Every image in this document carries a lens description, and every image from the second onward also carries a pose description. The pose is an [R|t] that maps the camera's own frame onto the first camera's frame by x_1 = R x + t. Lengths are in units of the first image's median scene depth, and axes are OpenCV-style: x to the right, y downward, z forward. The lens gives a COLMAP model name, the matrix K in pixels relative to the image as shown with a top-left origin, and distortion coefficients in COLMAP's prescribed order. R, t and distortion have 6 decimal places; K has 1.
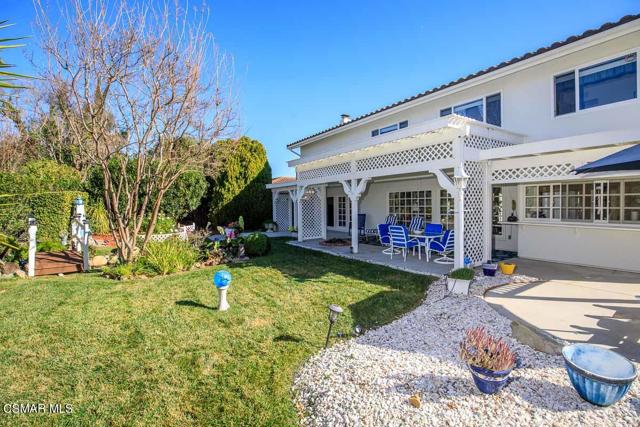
lens RADIAL K [[288.6, 0, 320.0], [0, 288.6, 213.5], [0, 0, 1]] dist [-0.032913, 0.000525]
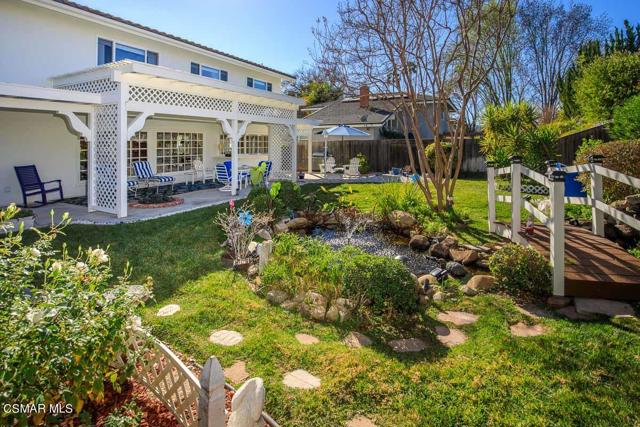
lens RADIAL K [[295.2, 0, 318.5], [0, 295.2, 208.5], [0, 0, 1]] dist [-0.023334, 0.000134]
pose [[-0.516321, -0.151616, 0.842867, -0.944643], [0.074944, 0.972429, 0.220831, -0.015605], [-0.853110, 0.177188, -0.490722, 1.266073]]
